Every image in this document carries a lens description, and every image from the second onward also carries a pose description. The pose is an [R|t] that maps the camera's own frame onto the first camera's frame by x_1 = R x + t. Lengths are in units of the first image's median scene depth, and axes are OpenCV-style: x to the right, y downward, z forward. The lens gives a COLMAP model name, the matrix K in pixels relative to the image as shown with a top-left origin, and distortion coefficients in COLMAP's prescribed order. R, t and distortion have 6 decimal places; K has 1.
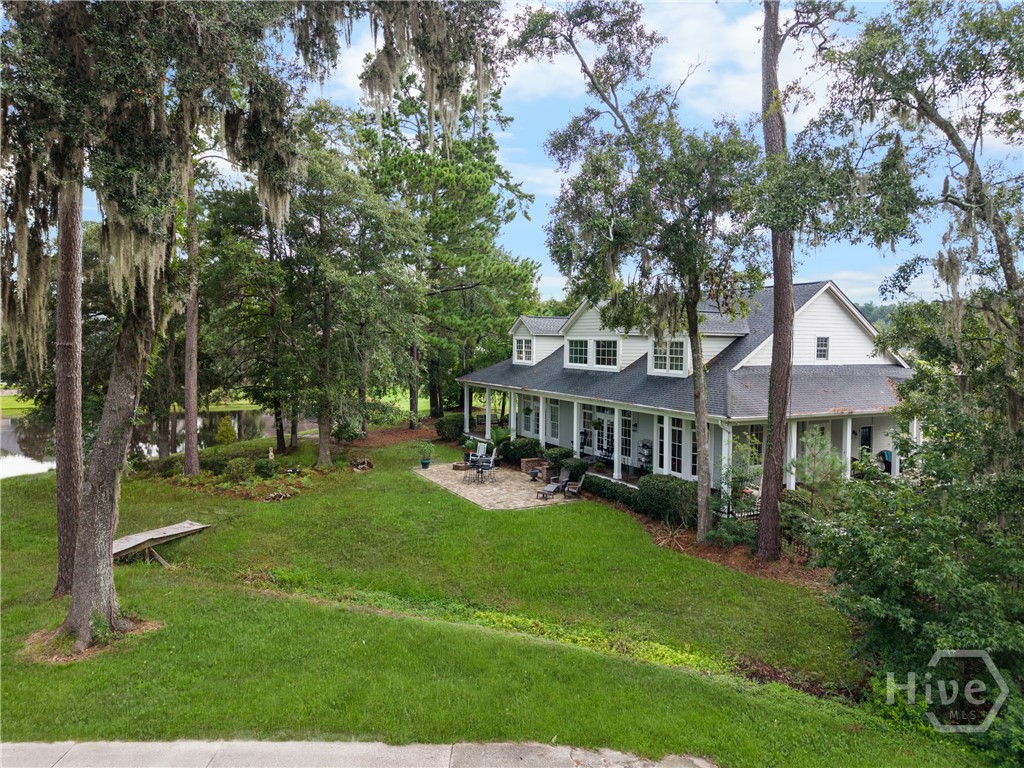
lens RADIAL K [[672.6, 0, 514.6], [0, 672.6, 380.0], [0, 0, 1]] dist [0.052583, -0.100111]
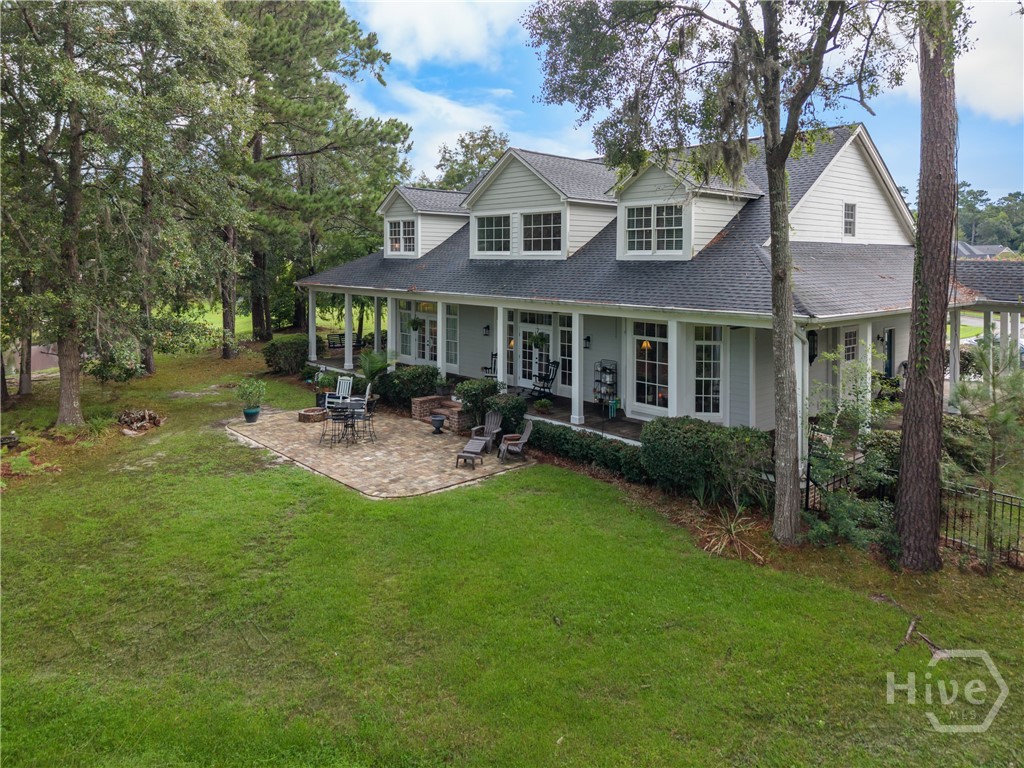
lens RADIAL K [[697.2, 0, 522.0], [0, 697.2, 281.6], [0, 0, 1]] dist [0.059446, -0.159142]
pose [[0.968358, -0.012102, 0.249271, -0.052029], [0.018770, 0.999526, -0.024391, 0.023771], [-0.248858, 0.028298, 0.968127, 0.319774]]
